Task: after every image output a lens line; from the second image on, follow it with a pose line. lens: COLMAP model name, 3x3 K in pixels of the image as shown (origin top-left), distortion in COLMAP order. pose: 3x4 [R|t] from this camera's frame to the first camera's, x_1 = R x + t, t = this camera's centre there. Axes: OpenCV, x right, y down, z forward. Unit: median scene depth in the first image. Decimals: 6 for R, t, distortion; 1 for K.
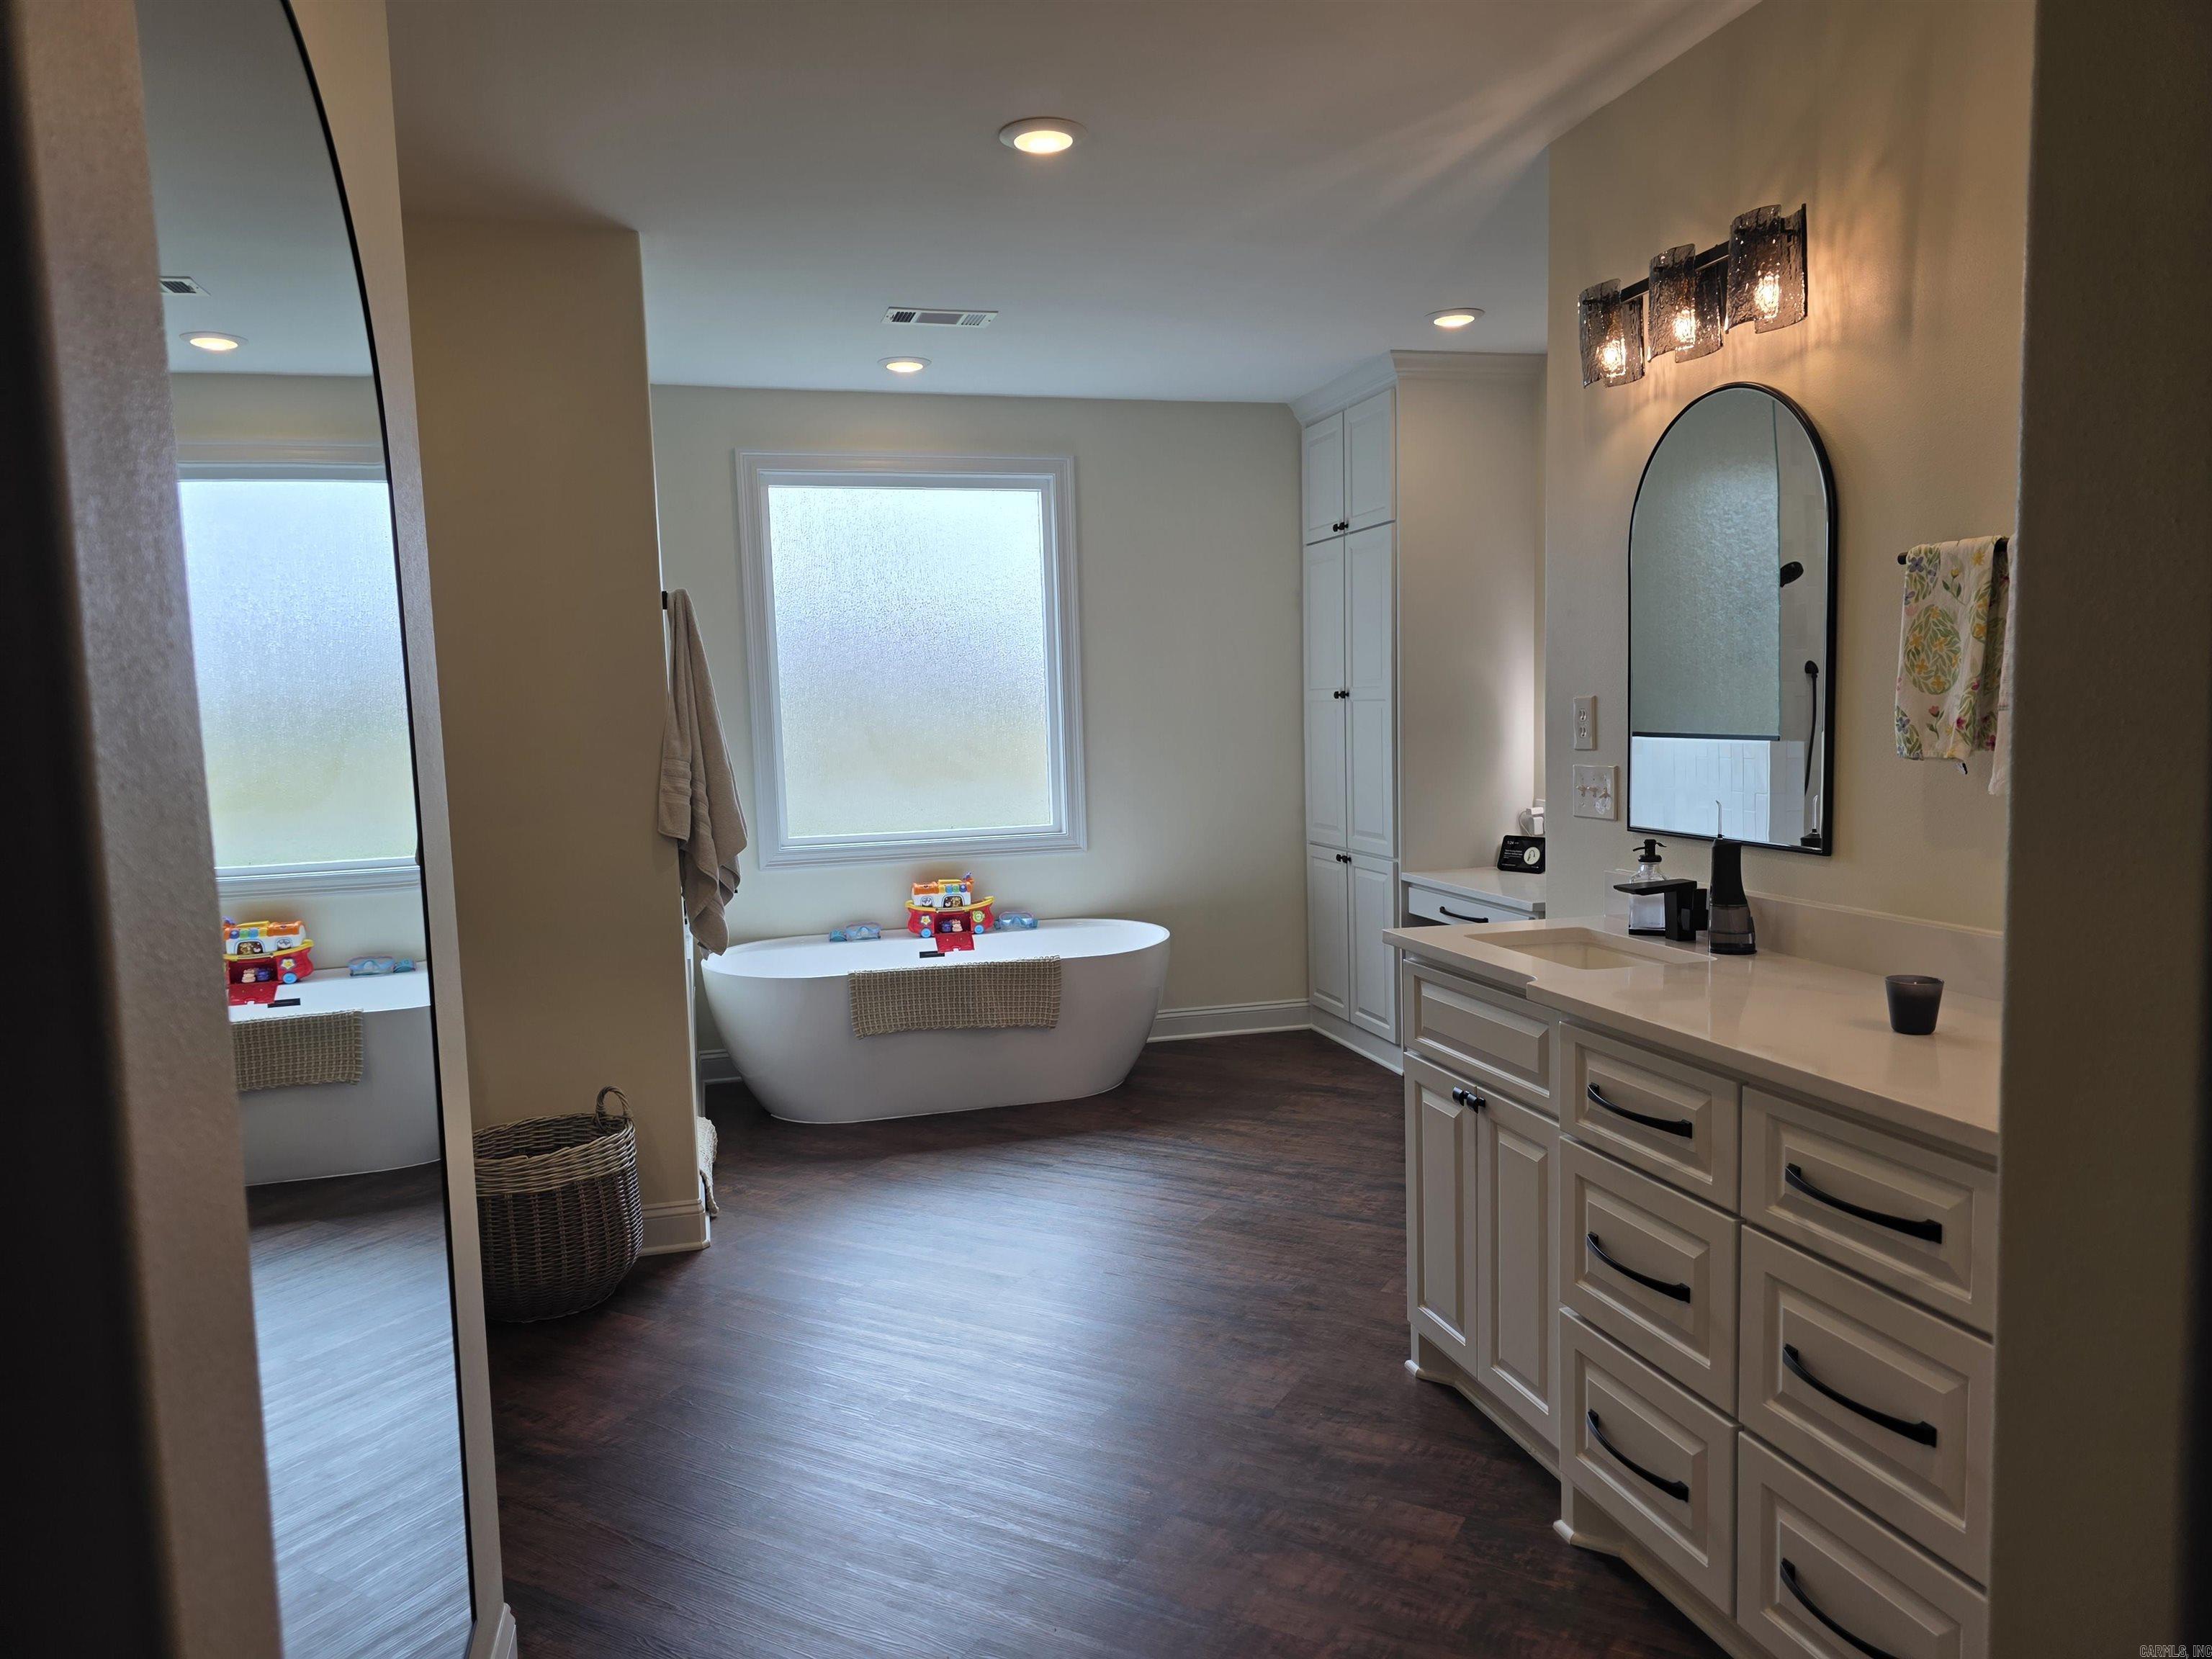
lens RADIAL K [[1494.7, 0, 1123.0], [0, 1494.7, 860.8], [0, 0, 1]] dist [0.071063, -0.067384]
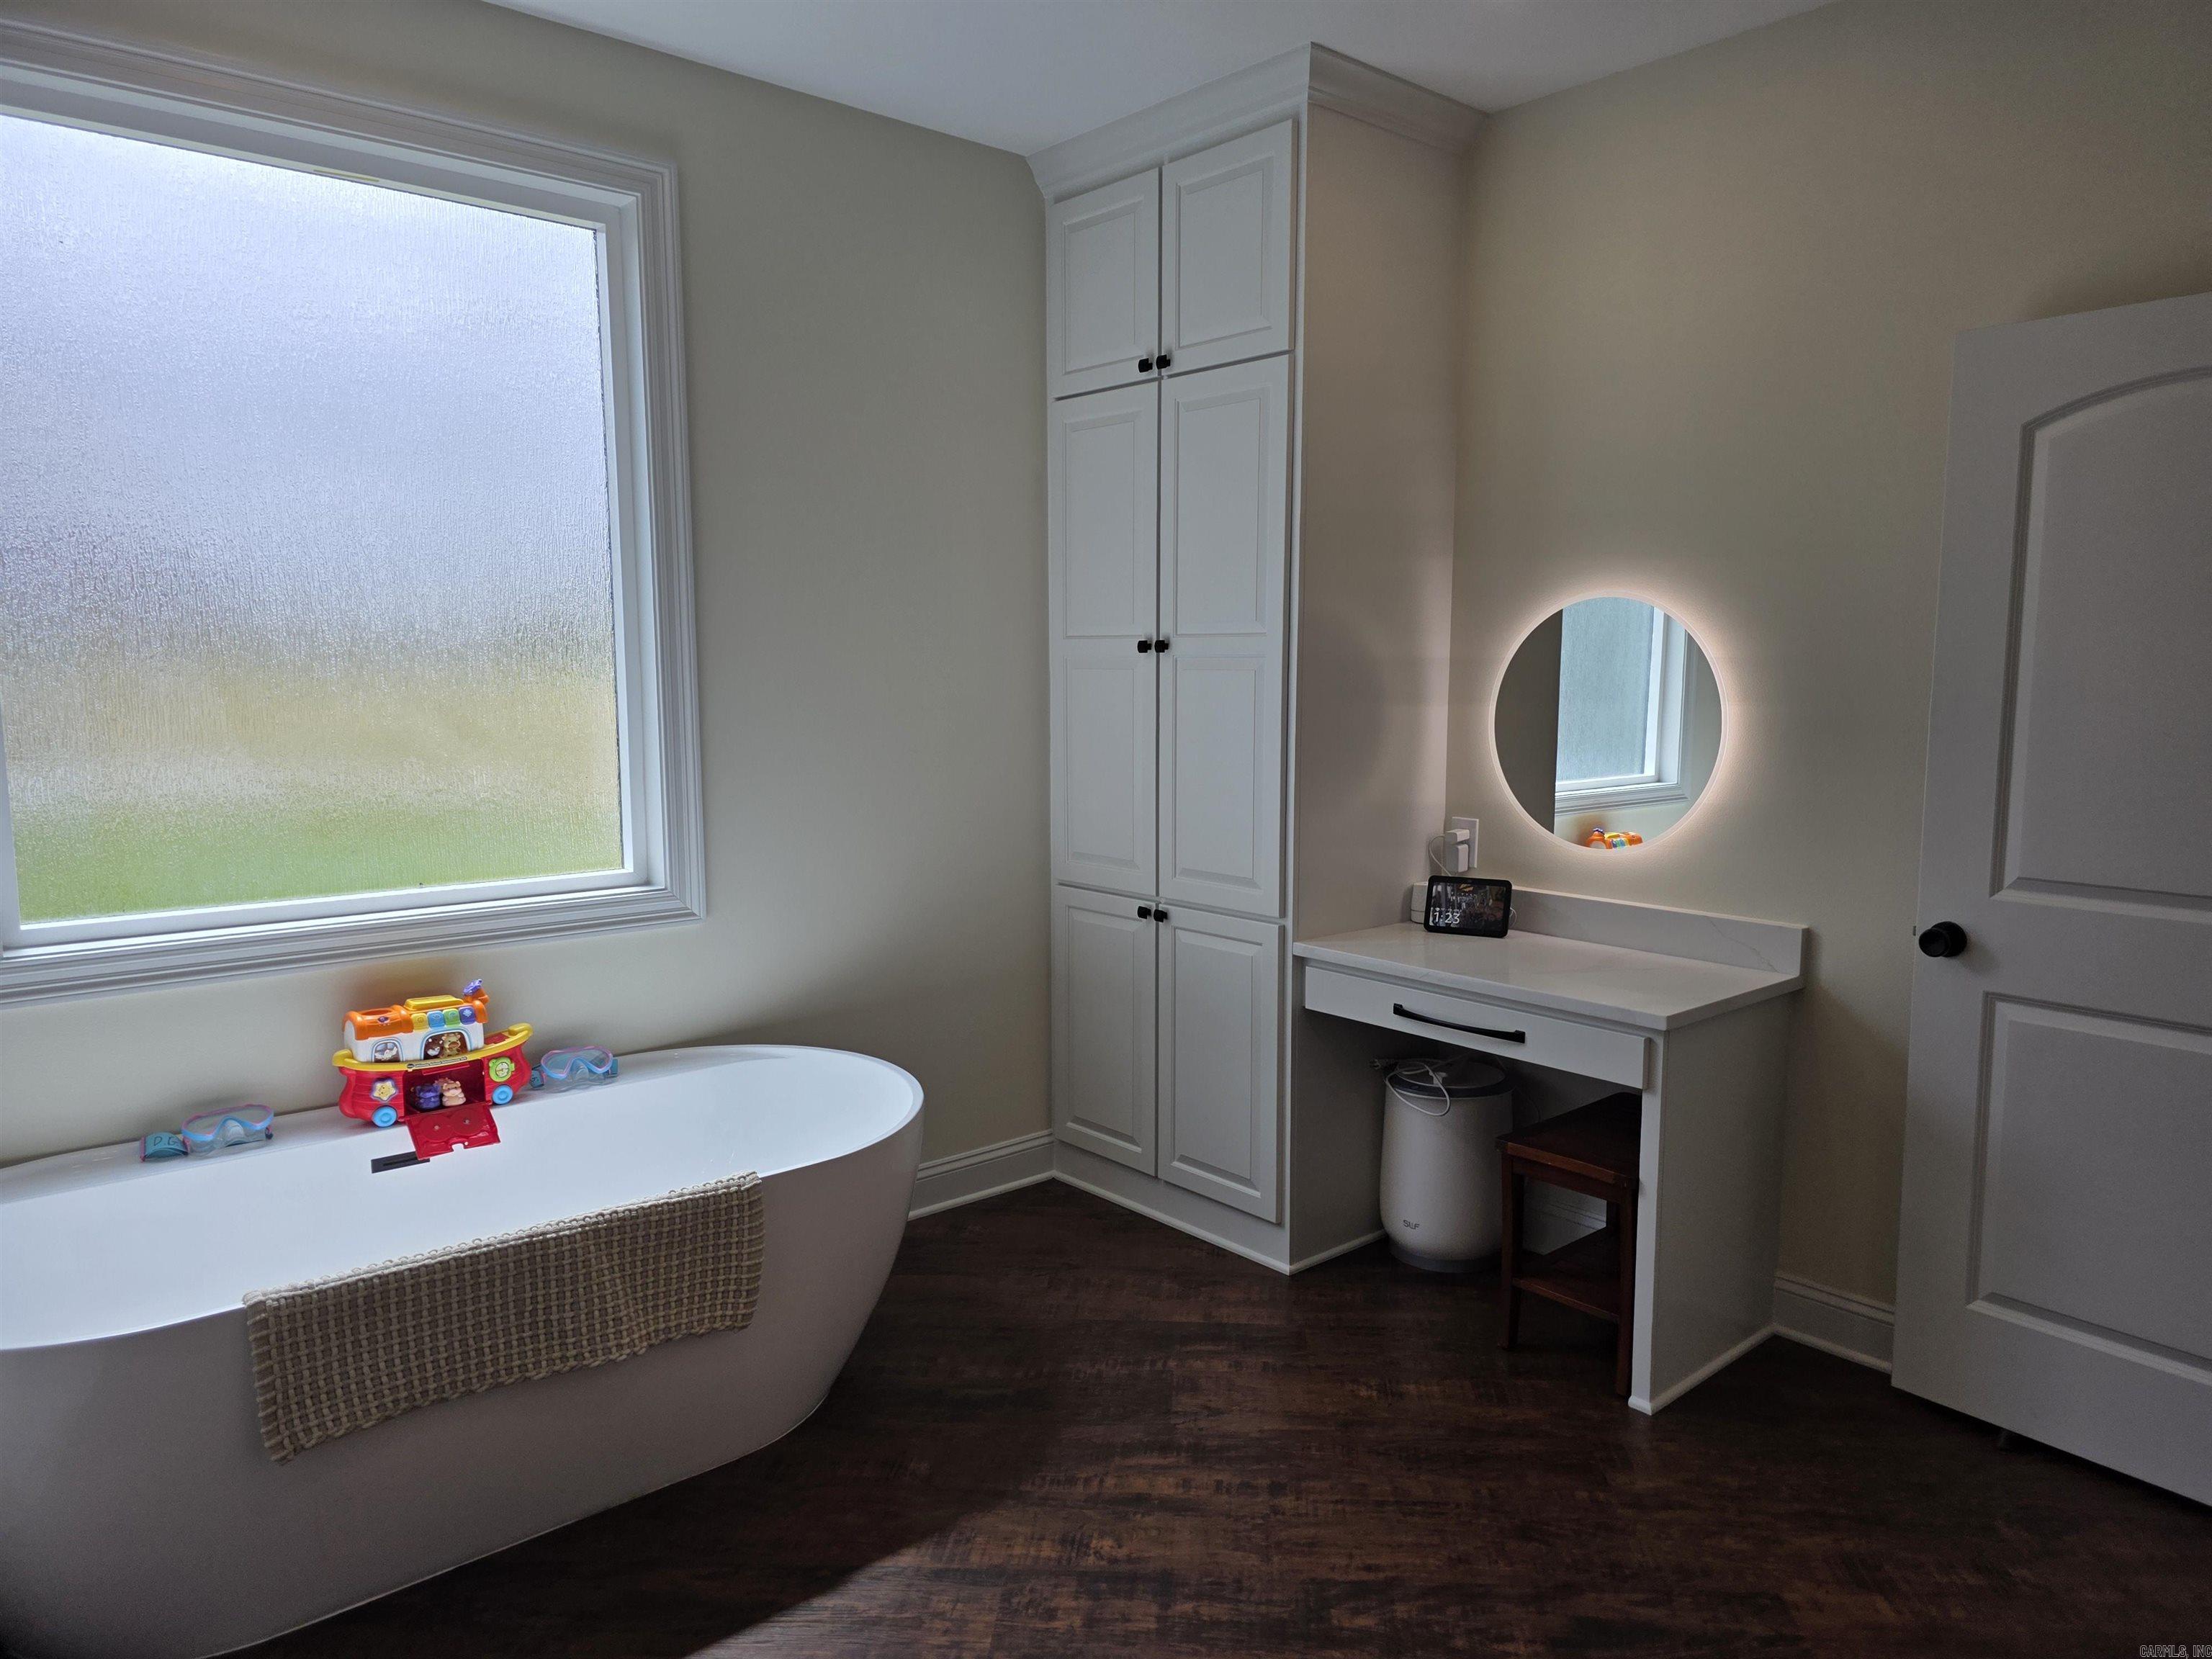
lens RADIAL K [[1486.8, 0, 1156.0], [0, 1486.8, 831.0], [0, 0, 1]] dist [0.061811, -0.069530]
pose [[0.894681, -0.022225, 0.446152, -0.123295], [0.021204, 0.999749, 0.007282, -0.040420], [-0.446202, 0.002945, 0.894927, 0.463570]]
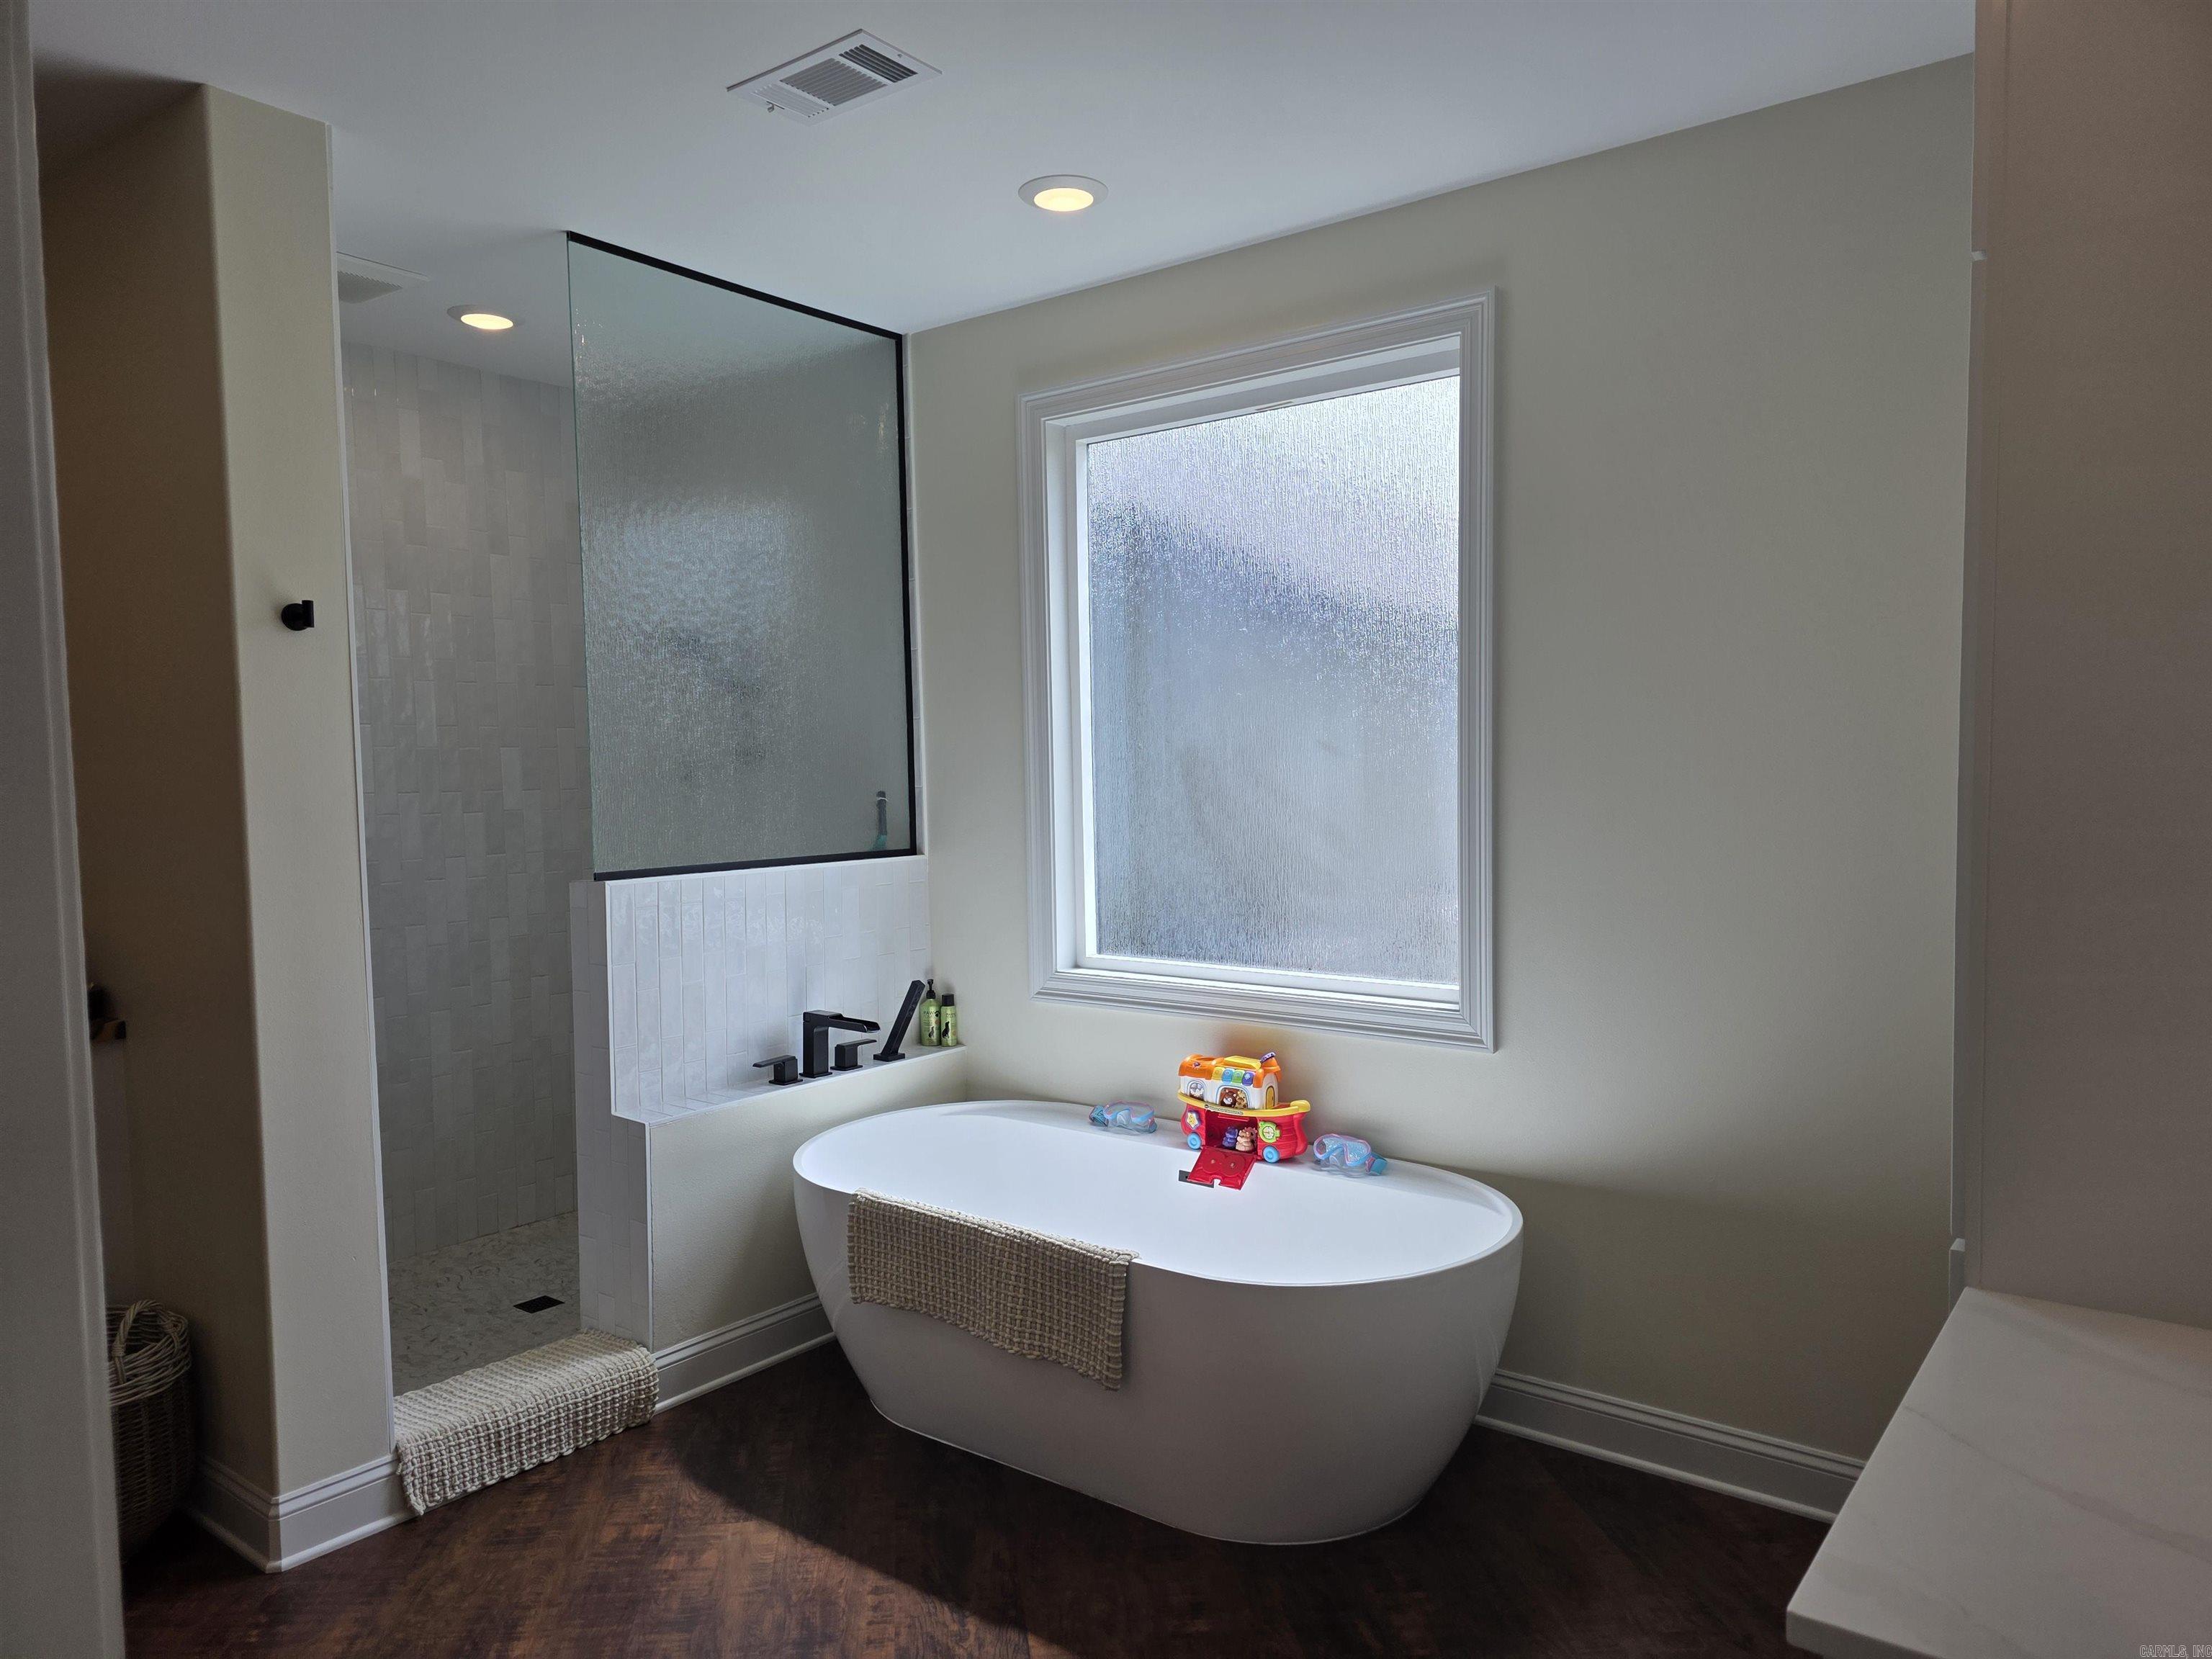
lens RADIAL K [[1494.7, 0, 1123.0], [0, 1494.7, 860.8], [0, 0, 1]] dist [0.071063, -0.067384]
pose [[0.616113, 0.073071, -0.784261, 0.314159], [-0.093992, 0.995393, 0.018902, -0.072546], [0.782030, 0.062068, 0.620143, 0.595578]]
